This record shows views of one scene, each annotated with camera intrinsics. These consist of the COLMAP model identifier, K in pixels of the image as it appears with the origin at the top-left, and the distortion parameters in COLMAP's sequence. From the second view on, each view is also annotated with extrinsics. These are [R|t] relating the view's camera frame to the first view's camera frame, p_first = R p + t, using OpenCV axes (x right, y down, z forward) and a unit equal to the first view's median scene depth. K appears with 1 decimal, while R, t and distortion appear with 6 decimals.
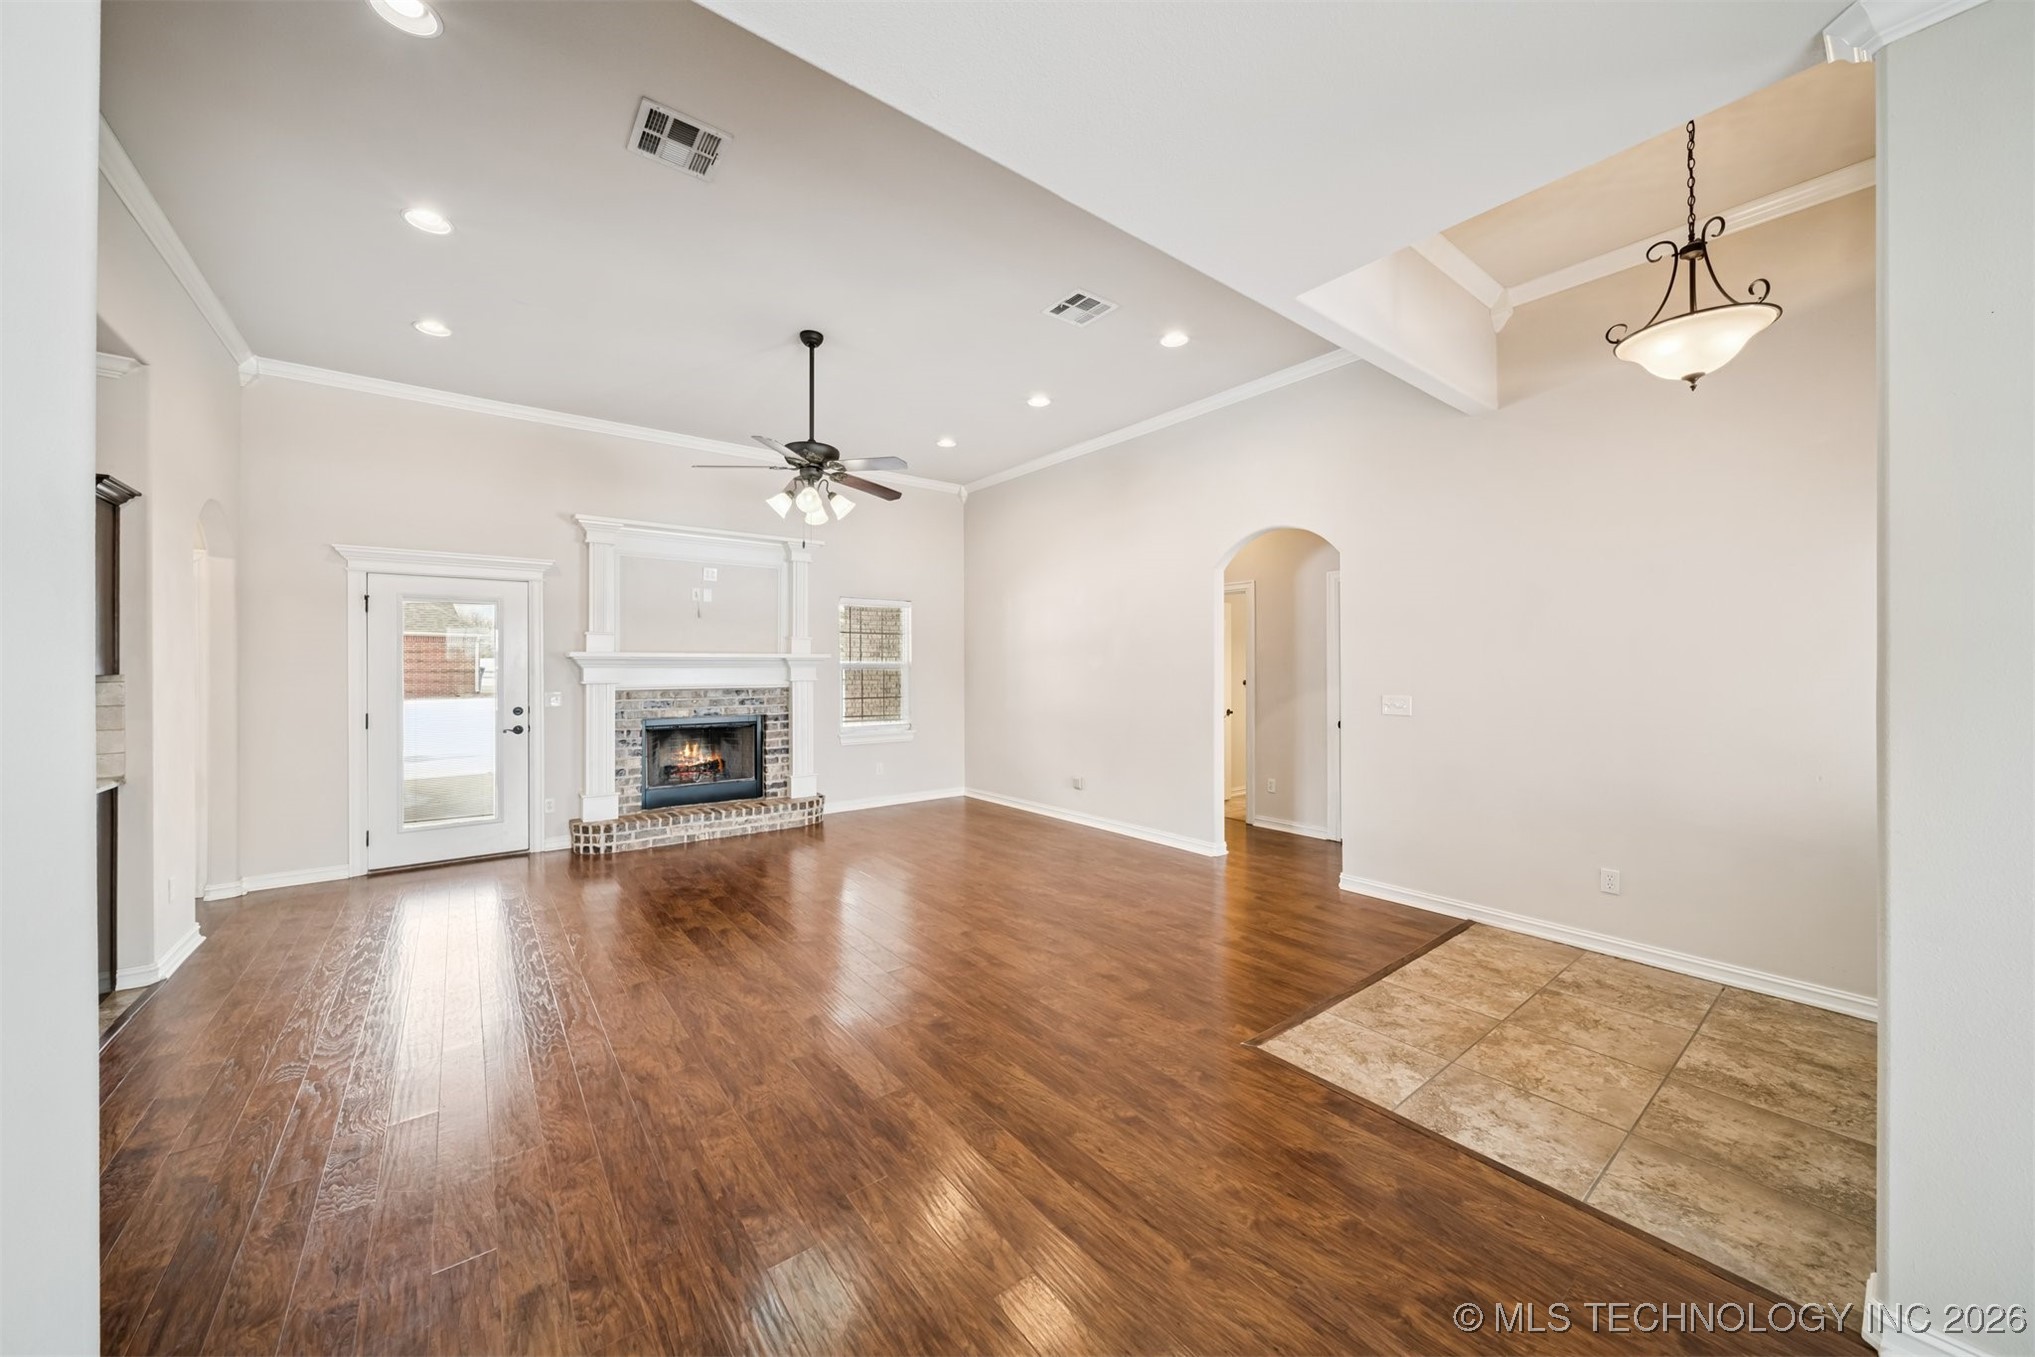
lens RADIAL K [[717.1, 0, 1012.1], [0, 717.1, 664.5], [0, 0, 1]] dist [0.002383, -0.001522]
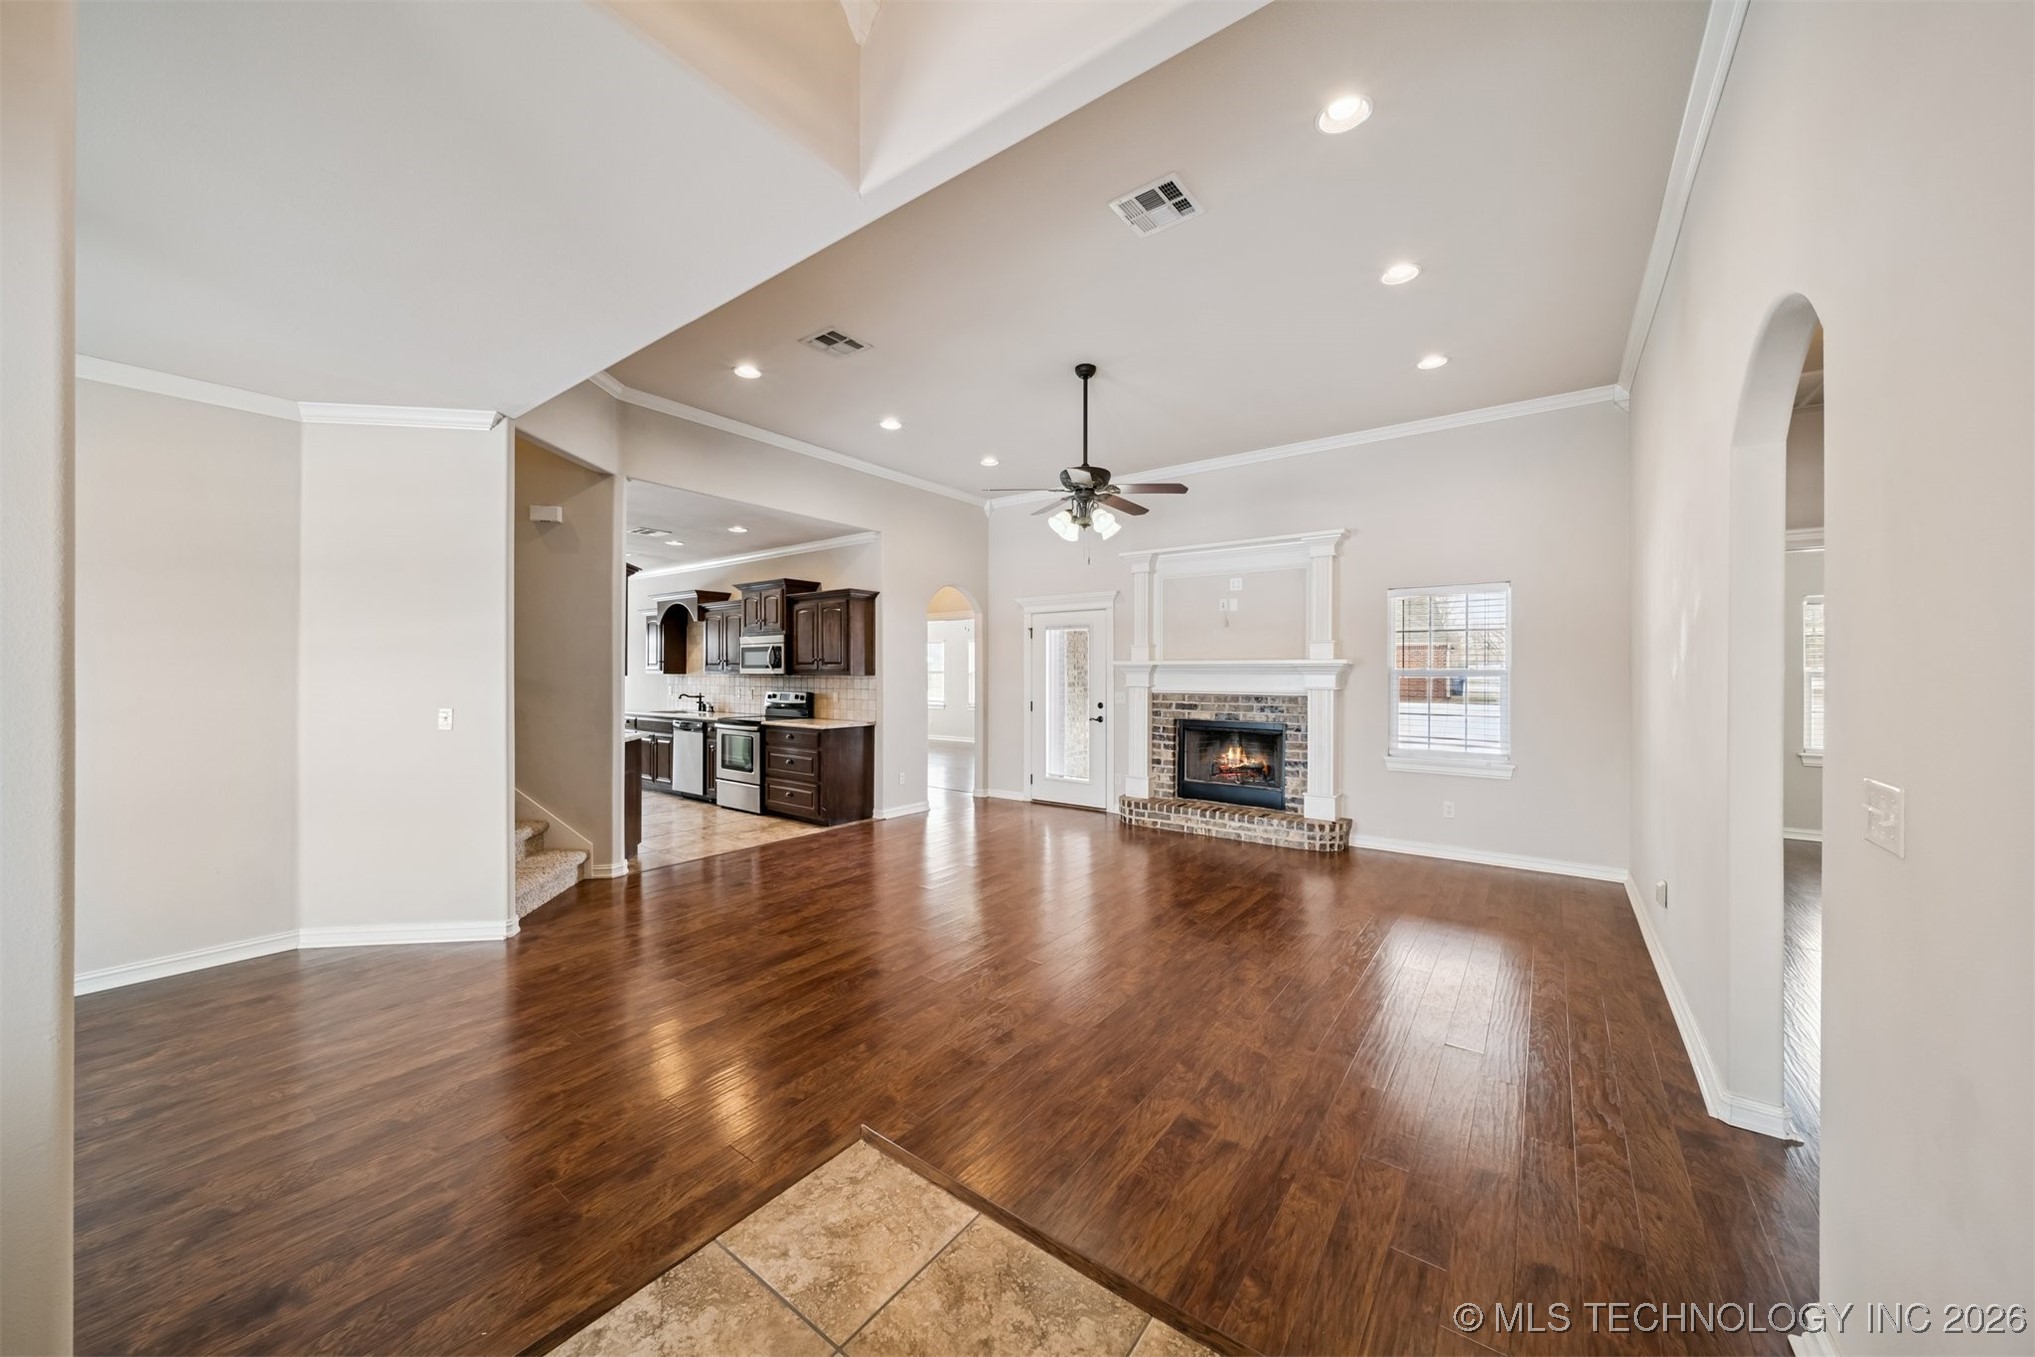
lens RADIAL K [[717.1, 0, 992.2], [0, 717.1, 669.9], [0, 0, 1]] dist [0.002383, -0.001522]
pose [[0.251838, -0.001234, -0.967769, 0.554942], [-0.000081, 0.999999, -0.001296, -0.000583], [0.967769, 0.000405, 0.251838, 0.444797]]
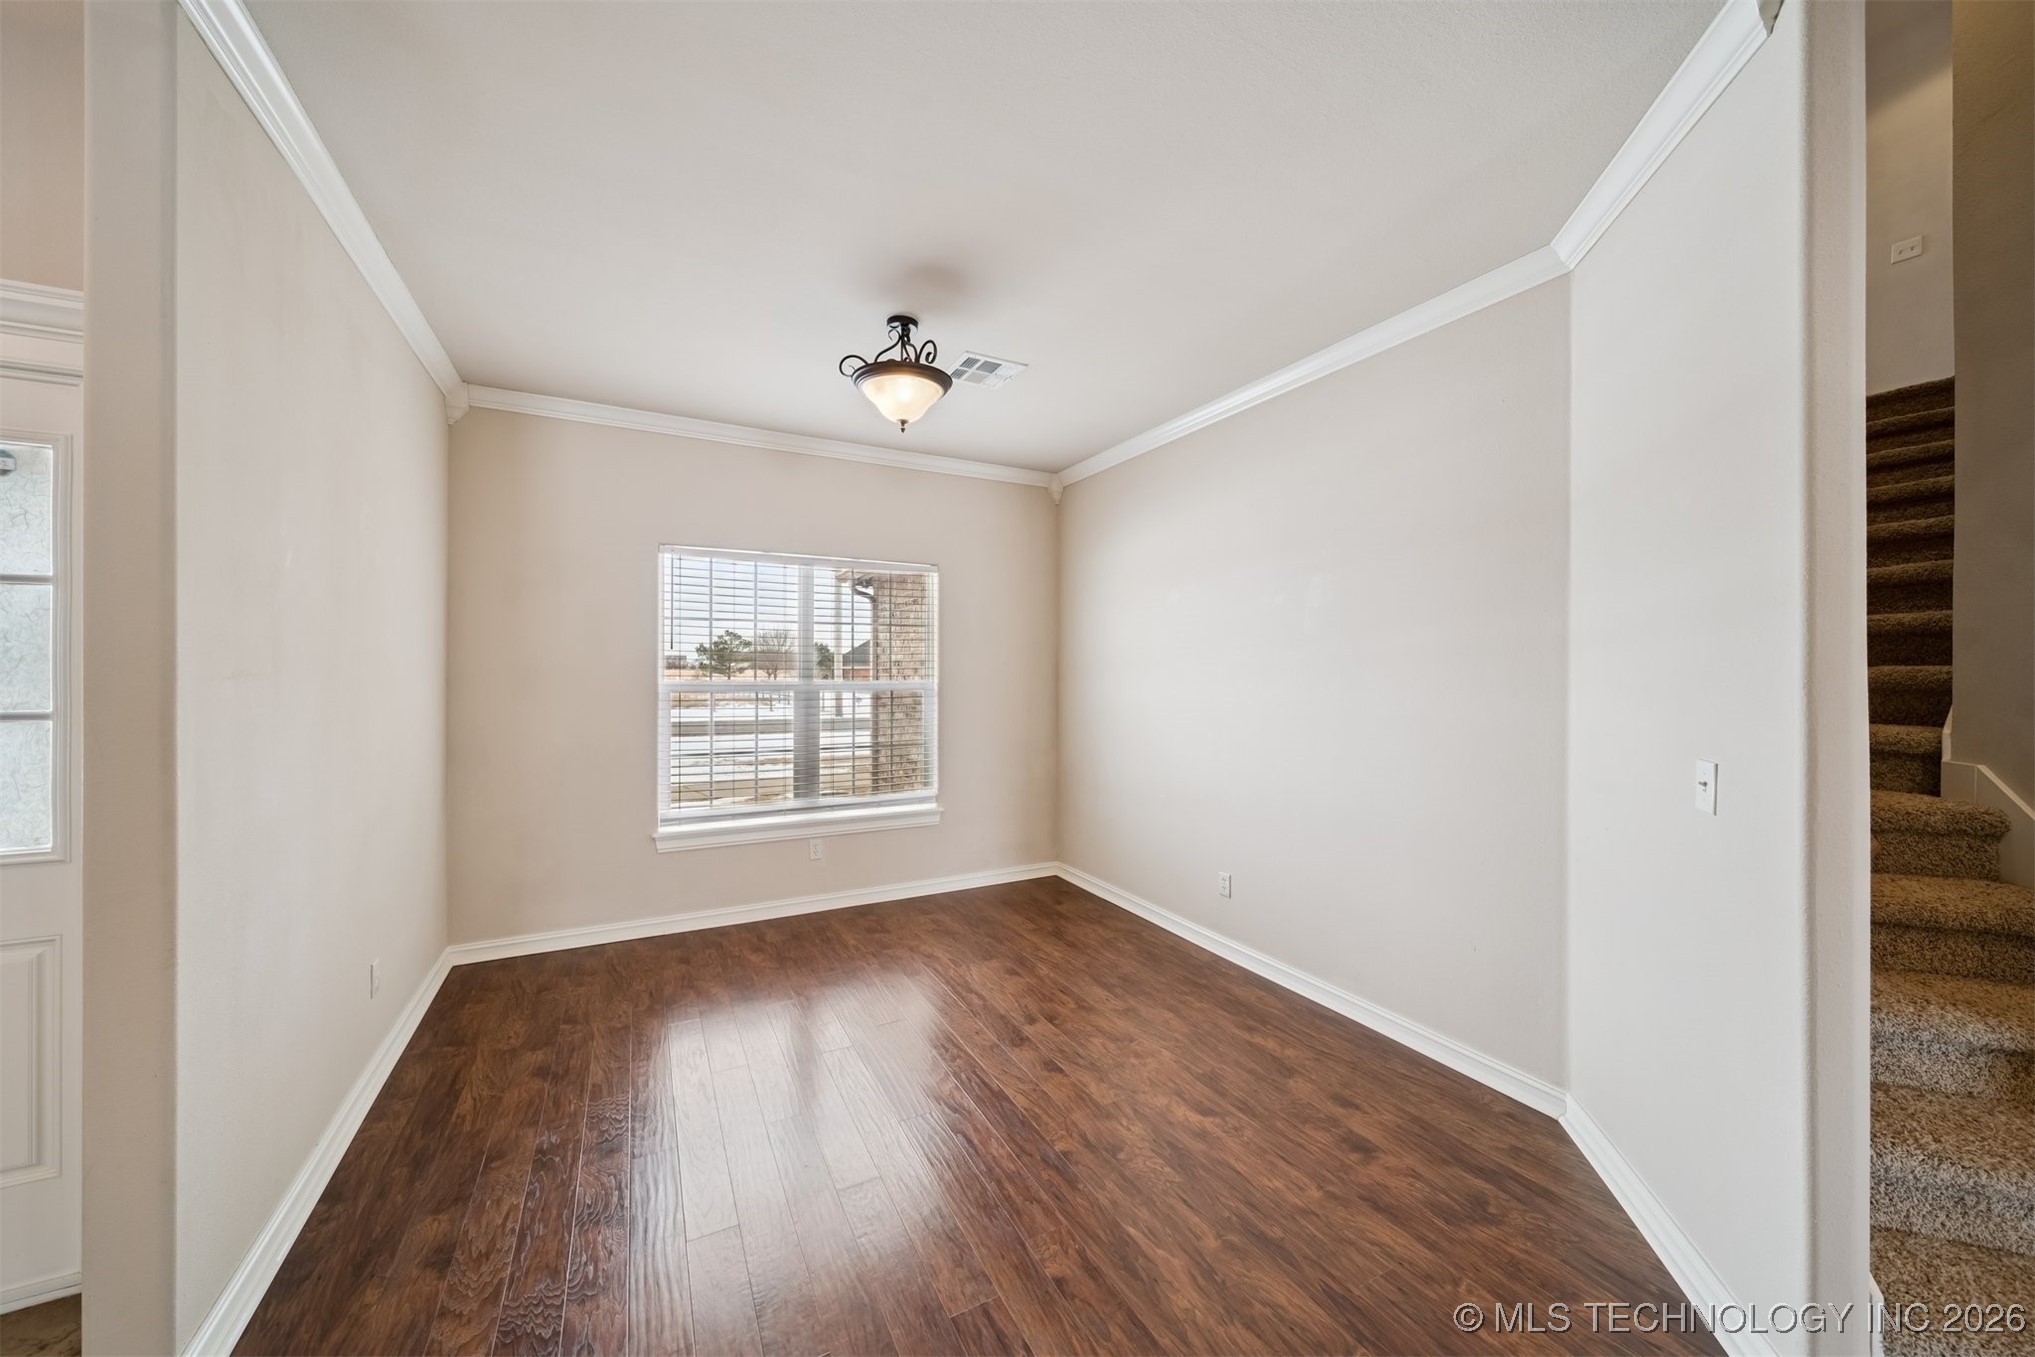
lens RADIAL K [[717.1, 0, 1004.1], [0, 717.1, 672.8], [0, 0, 1]] dist [0.002383, -0.001522]
pose [[-0.983511, -0.003855, 0.180805, 0.001046], [-0.003634, 0.999992, 0.001553, -0.001045], [-0.180809, 0.000870, -0.983518, 0.452543]]
